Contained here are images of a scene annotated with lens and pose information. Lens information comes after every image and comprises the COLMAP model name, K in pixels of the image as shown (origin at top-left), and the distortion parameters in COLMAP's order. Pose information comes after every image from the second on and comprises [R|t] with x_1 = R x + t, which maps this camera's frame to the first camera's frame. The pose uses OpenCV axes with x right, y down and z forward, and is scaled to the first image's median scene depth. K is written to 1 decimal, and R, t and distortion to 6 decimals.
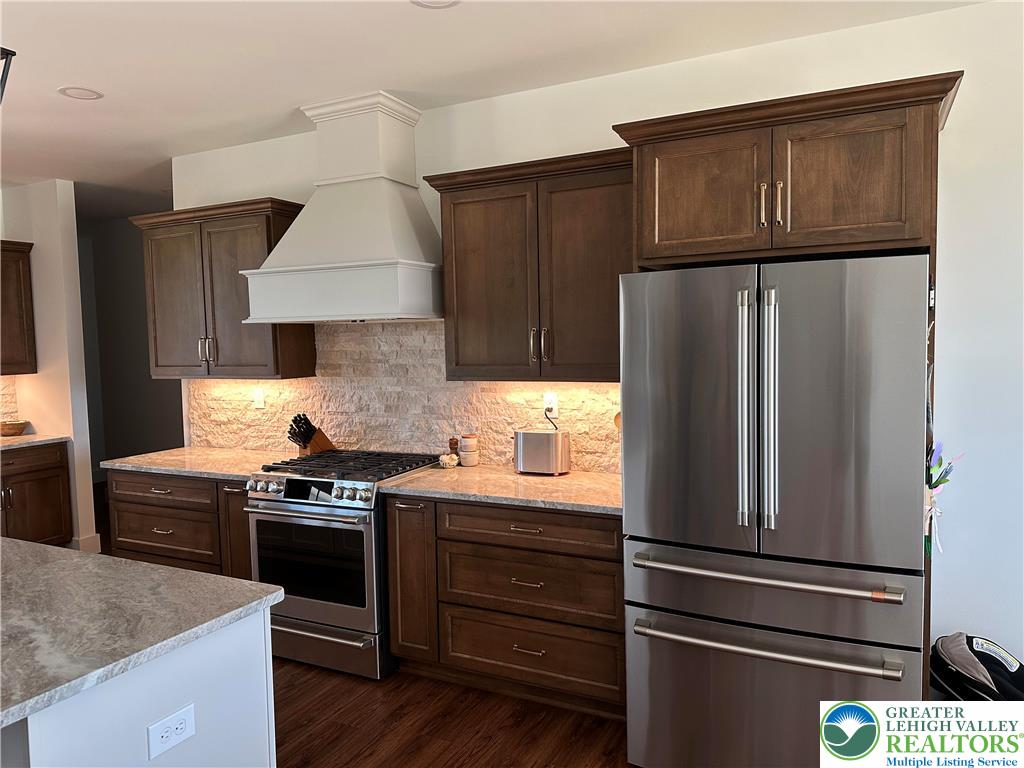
lens RADIAL K [[708.5, 0, 505.6], [0, 708.5, 392.7], [0, 0, 1]] dist [0.007596, -0.017610]
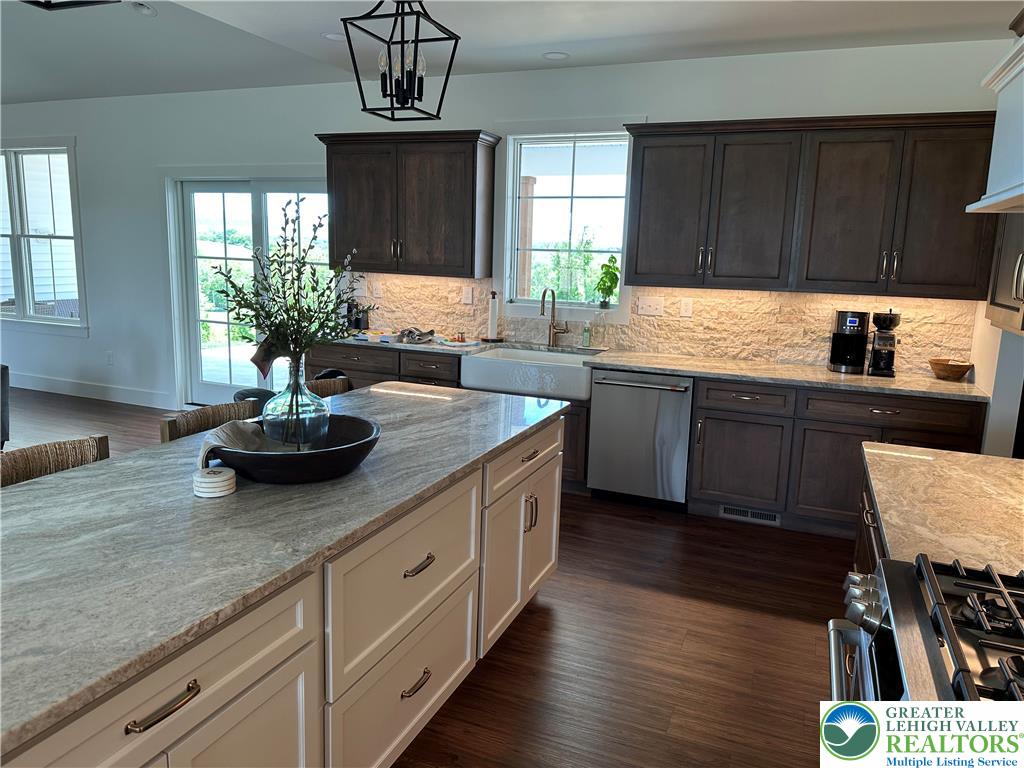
lens RADIAL K [[708.5, 0, 516.2], [0, 708.5, 383.1], [0, 0, 1]] dist [0.007596, -0.017610]
pose [[0.071699, 0.194327, -0.978313, 0.023964], [-0.102897, 0.977045, 0.186534, -0.040931], [0.992105, 0.087291, 0.090049, 0.648455]]
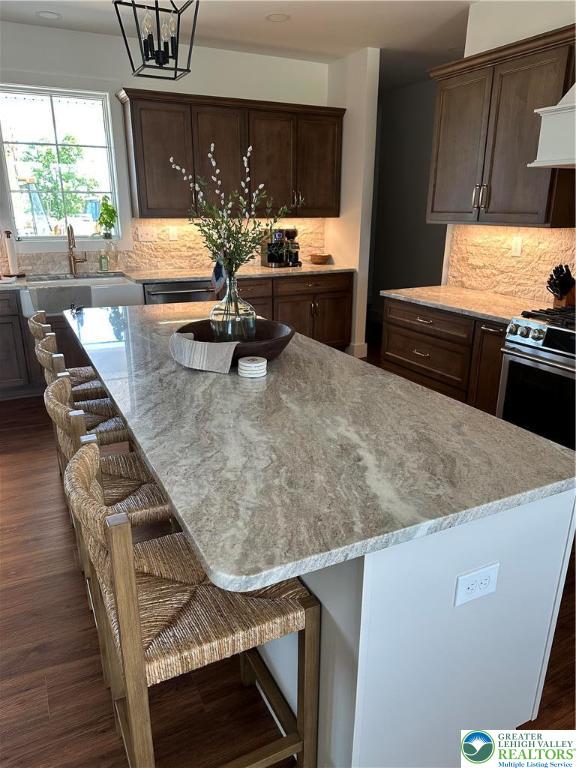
lens RADIAL K [[531.4, 0, 292.0], [0, 531.4, 398.4], [0, 0, 1]] dist [0.007596, -0.017610]
pose [[0.799710, 0.223205, -0.557354, -0.132767], [-0.063286, 0.954492, 0.291444, 0.015639], [0.597042, -0.197798, 0.777442, 0.136521]]
